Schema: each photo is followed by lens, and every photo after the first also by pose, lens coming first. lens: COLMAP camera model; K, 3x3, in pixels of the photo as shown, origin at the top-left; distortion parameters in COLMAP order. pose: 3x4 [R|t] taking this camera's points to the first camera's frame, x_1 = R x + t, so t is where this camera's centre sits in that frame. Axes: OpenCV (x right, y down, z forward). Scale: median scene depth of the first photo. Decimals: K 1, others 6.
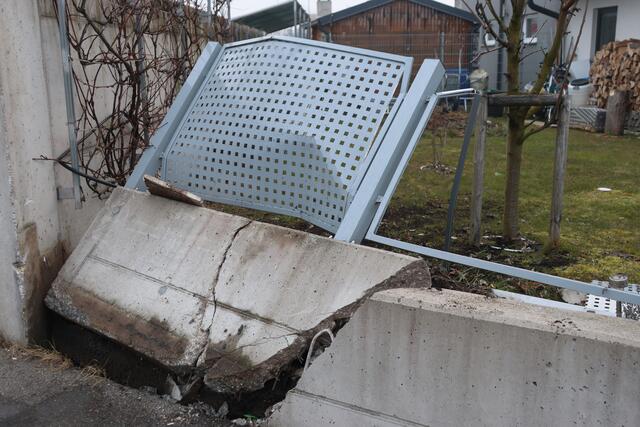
lens RADIAL K [[715.4, 0, 320.0], [0, 715.4, 213.5], [0, 0, 1]] dist [-0.002536, 0.009862]
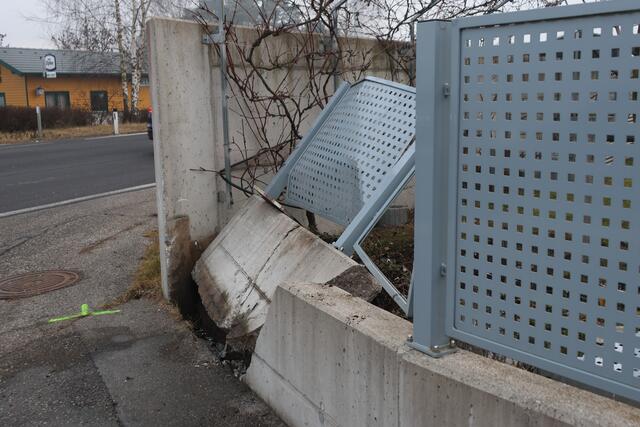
lens RADIAL K [[715.4, 0, 320.0], [0, 715.4, 213.5], [0, 0, 1]] dist [-0.002536, 0.009862]
pose [[0.846633, 0.078883, -0.526298, 0.595917], [-0.100099, 0.994906, -0.011905, -0.000192], [0.522678, 0.062761, 0.850217, -0.042635]]
